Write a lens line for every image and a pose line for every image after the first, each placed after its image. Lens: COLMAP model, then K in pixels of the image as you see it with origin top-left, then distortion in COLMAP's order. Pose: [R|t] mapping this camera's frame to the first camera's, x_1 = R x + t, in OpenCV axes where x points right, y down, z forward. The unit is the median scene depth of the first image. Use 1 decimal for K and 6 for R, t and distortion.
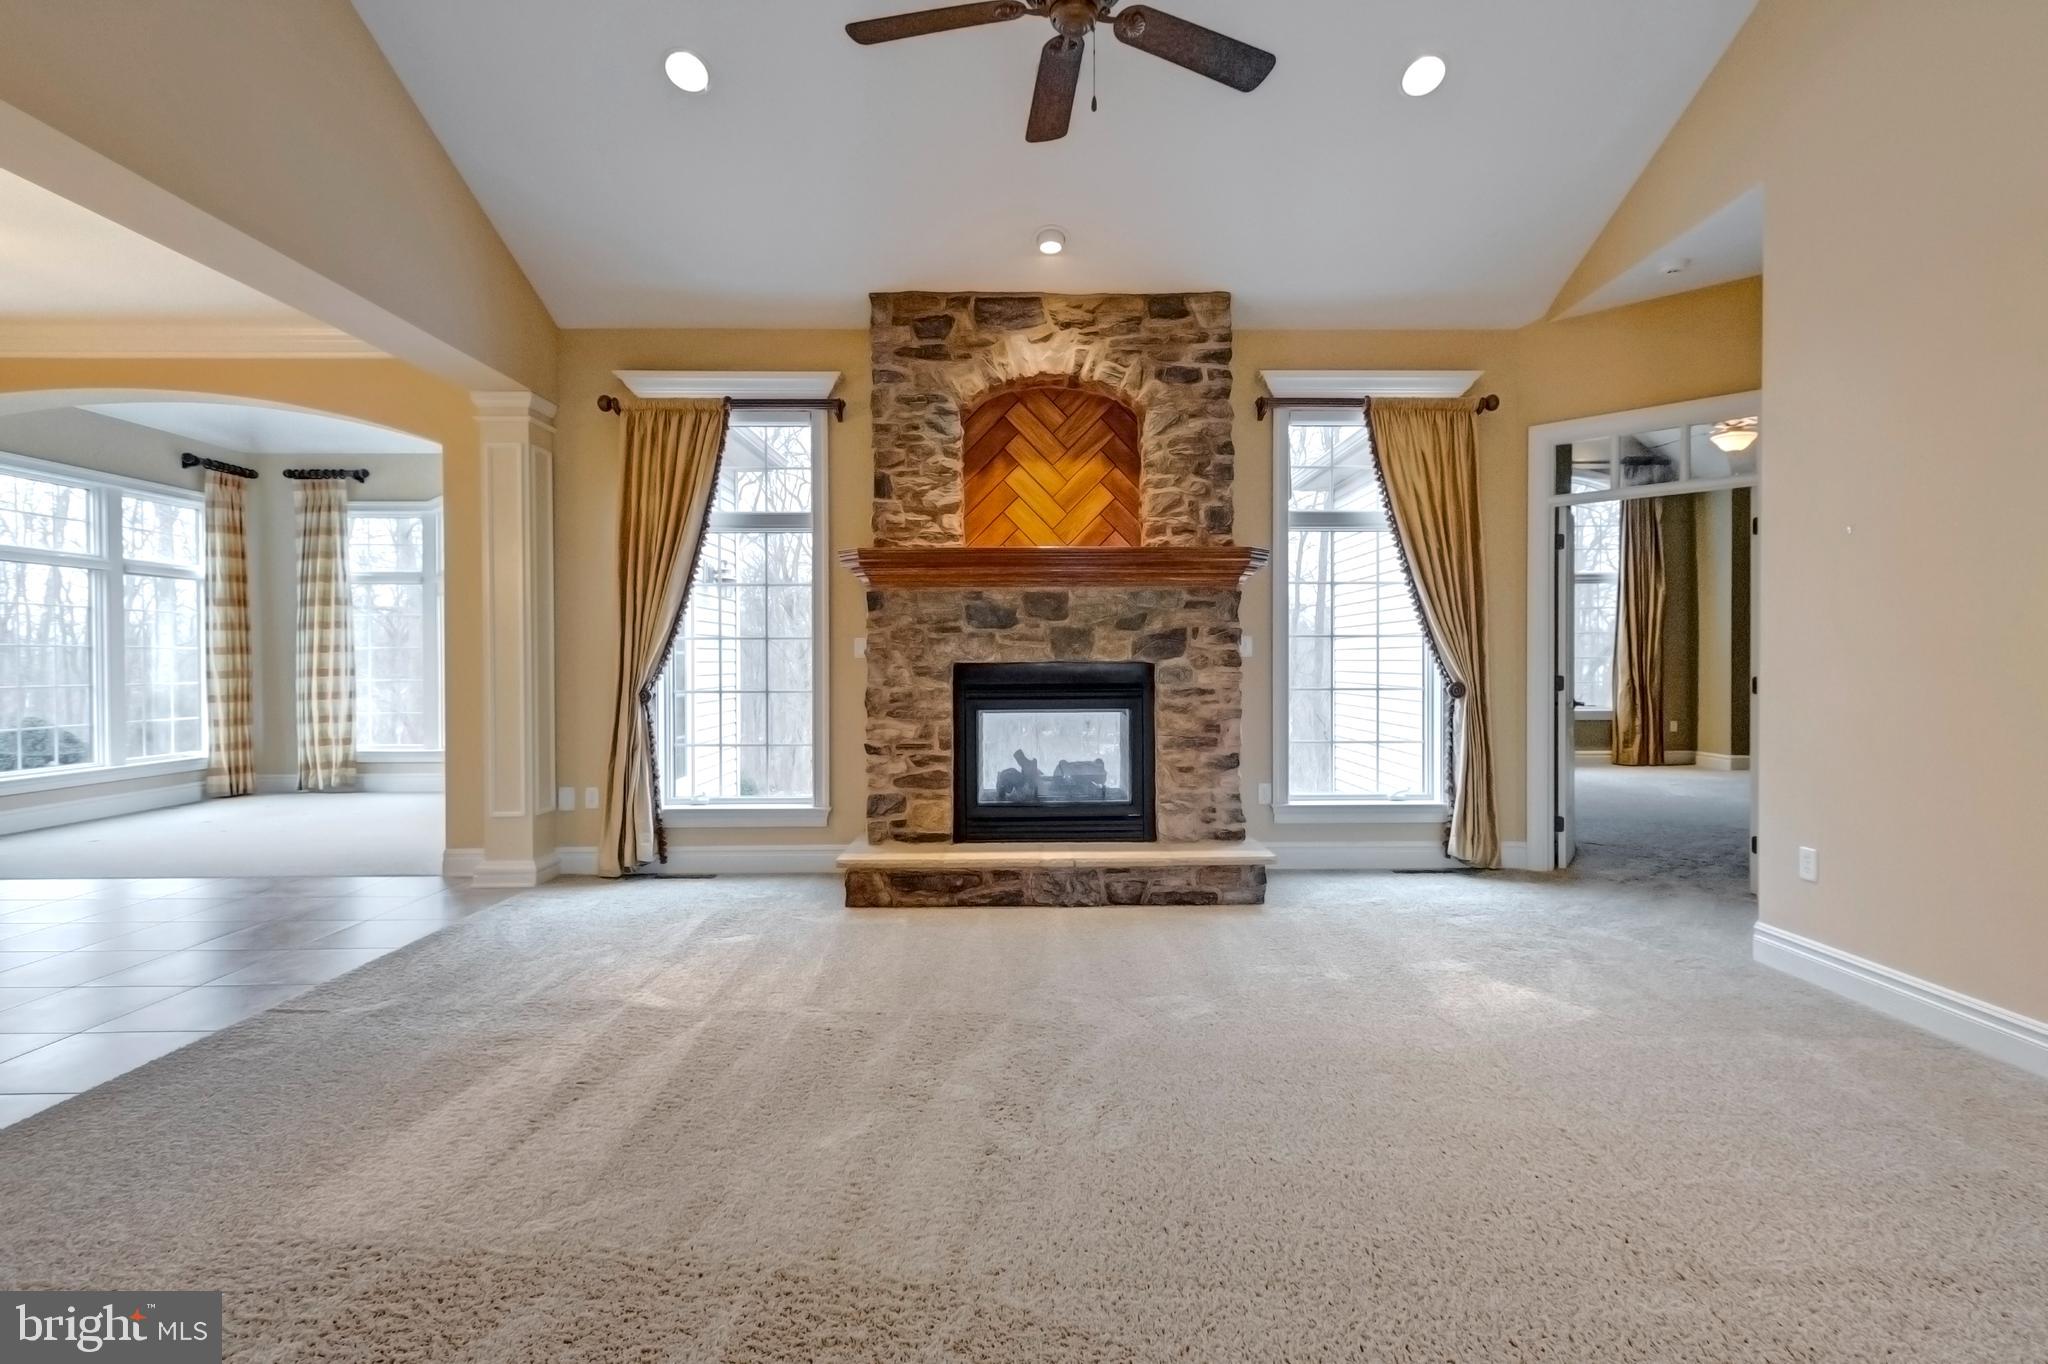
lens RADIAL K [[969.9, 0, 1032.4], [0, 969.9, 664.1], [0, 0, 1]] dist [-0.000209, 0.000119]
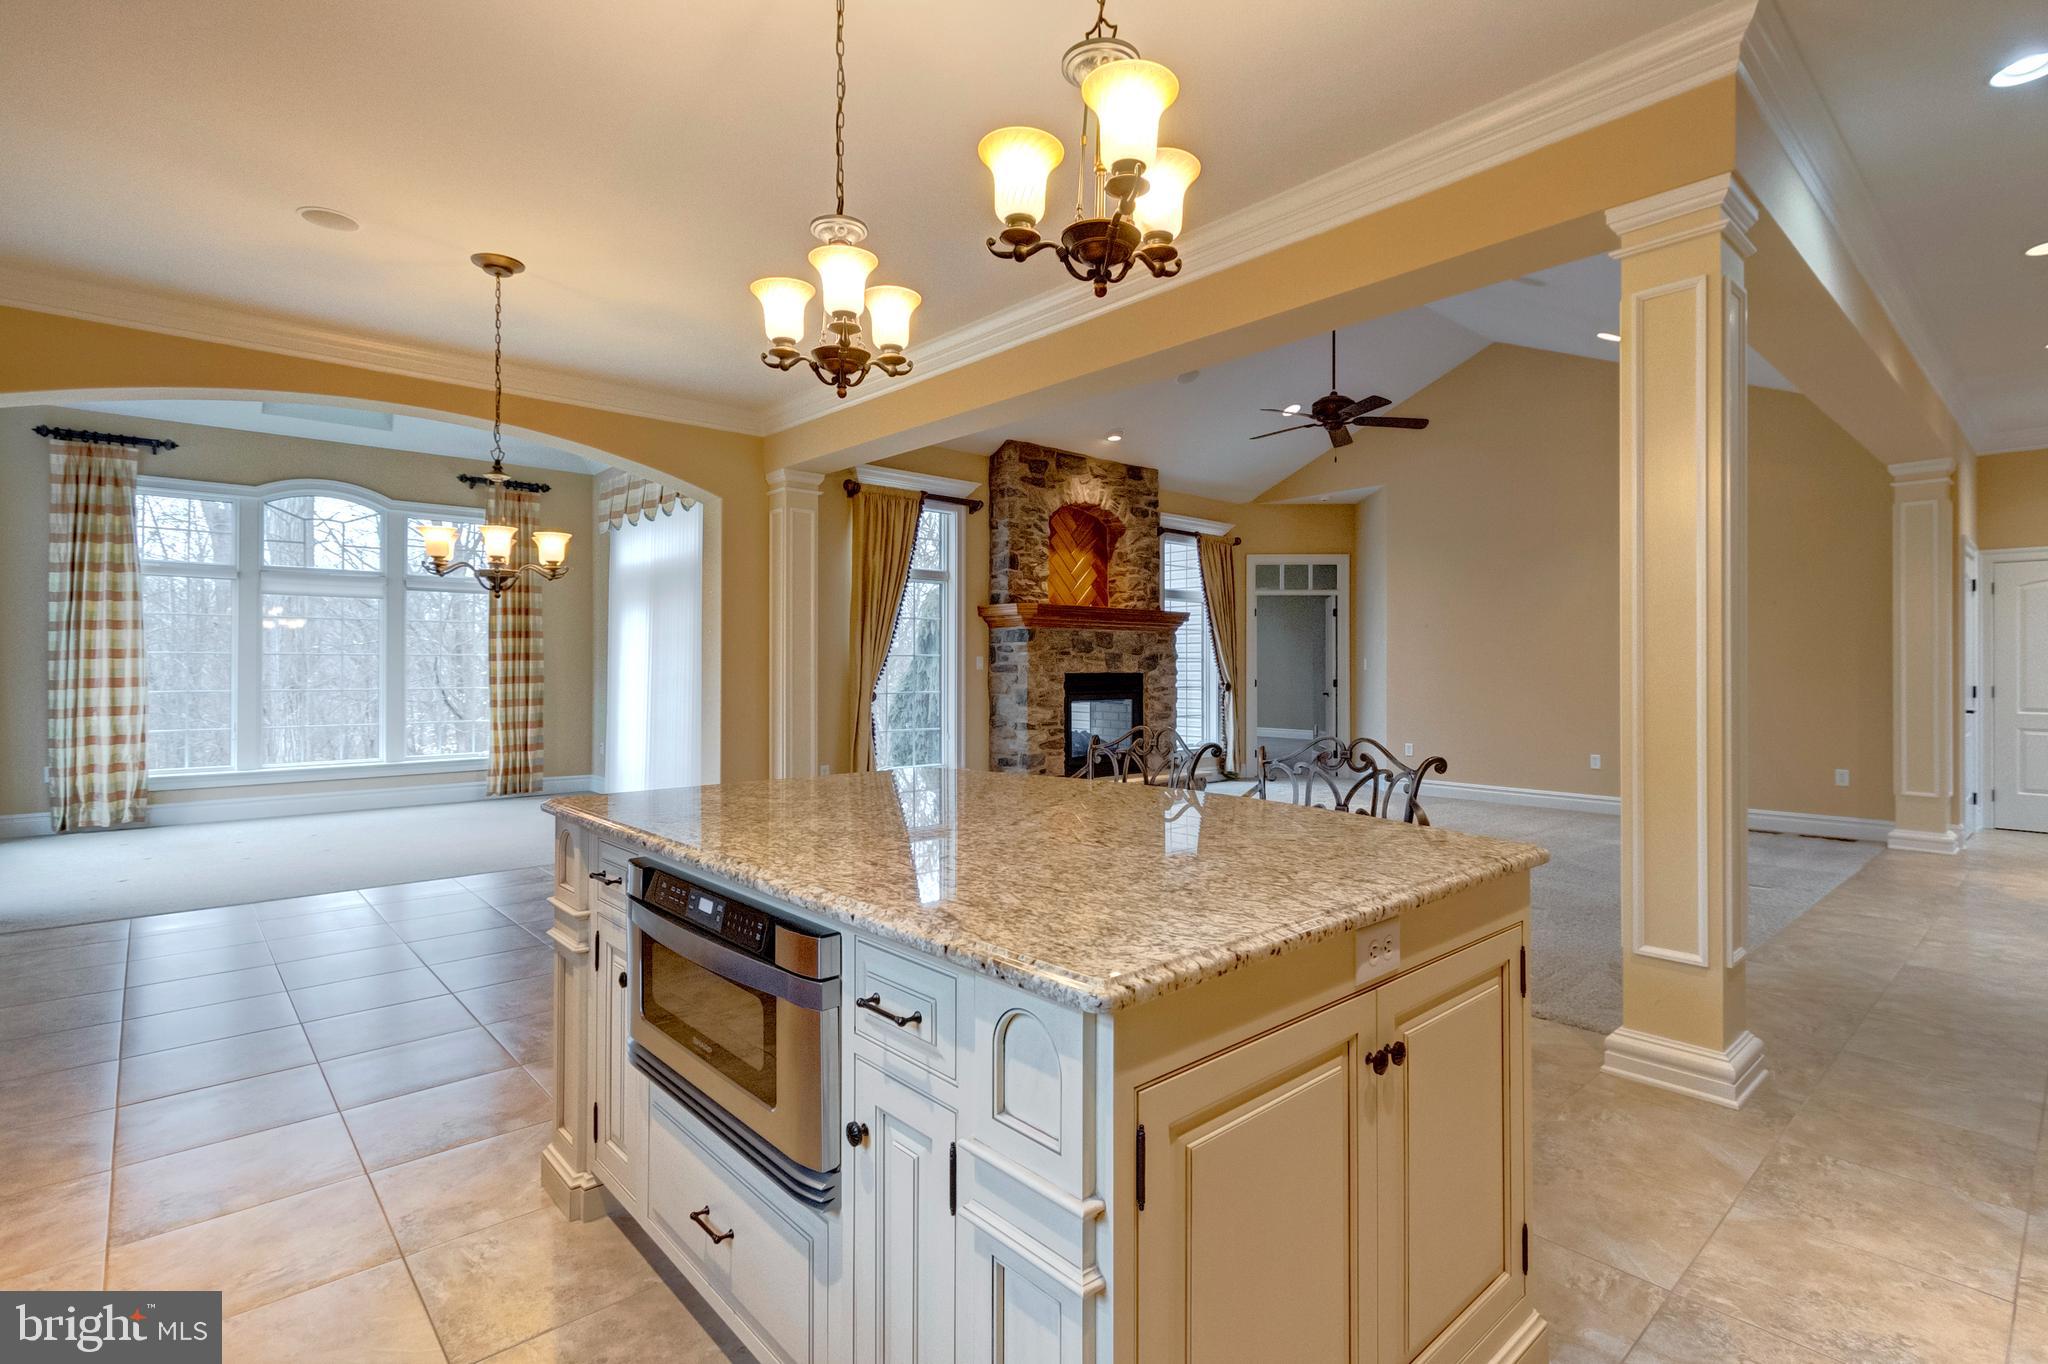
lens RADIAL K [[1001.3, 0, 1029.2], [0, 1001.3, 640.6], [0, 0, 1]] dist [0.001293, 0.000342]
pose [[0.749454, 0.024246, 0.661613, -1.215416], [-0.001258, 0.999380, -0.035199, 0.003342], [-0.662056, 0.025548, 0.749019, -0.239944]]
